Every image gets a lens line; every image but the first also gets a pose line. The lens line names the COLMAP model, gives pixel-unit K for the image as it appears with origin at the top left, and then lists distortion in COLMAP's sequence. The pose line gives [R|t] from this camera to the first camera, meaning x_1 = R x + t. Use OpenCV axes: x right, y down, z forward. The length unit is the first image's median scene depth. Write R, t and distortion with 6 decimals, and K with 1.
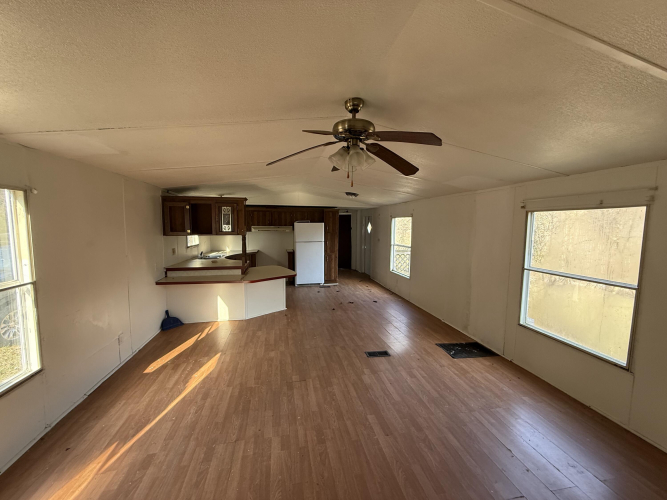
lens RADIAL K [[267.5, 0, 333.5], [0, 267.5, 250.0], [0, 0, 1]] dist [0.000332, 0.000011]
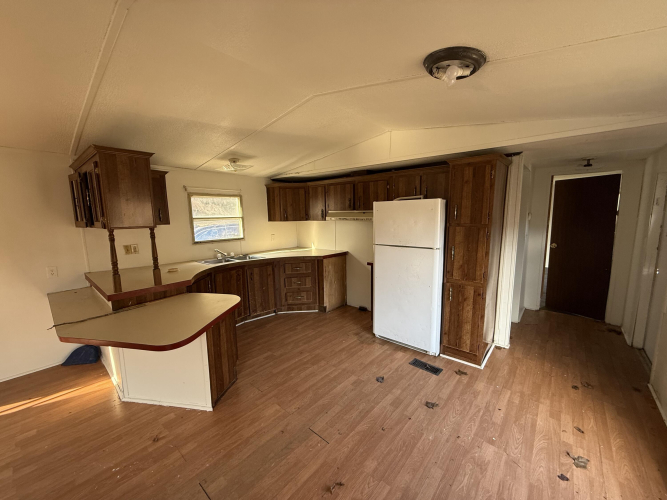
lens RADIAL K [[261.9, 0, 333.5], [0, 261.9, 250.0], [0, 0, 1]] dist [-0.000060, 0.000038]
pose [[0.602854, 0.098840, -0.791706, 0.170551], [-0.056079, 0.995092, 0.081529, -0.051881], [0.795879, -0.004752, 0.605438, 0.653909]]
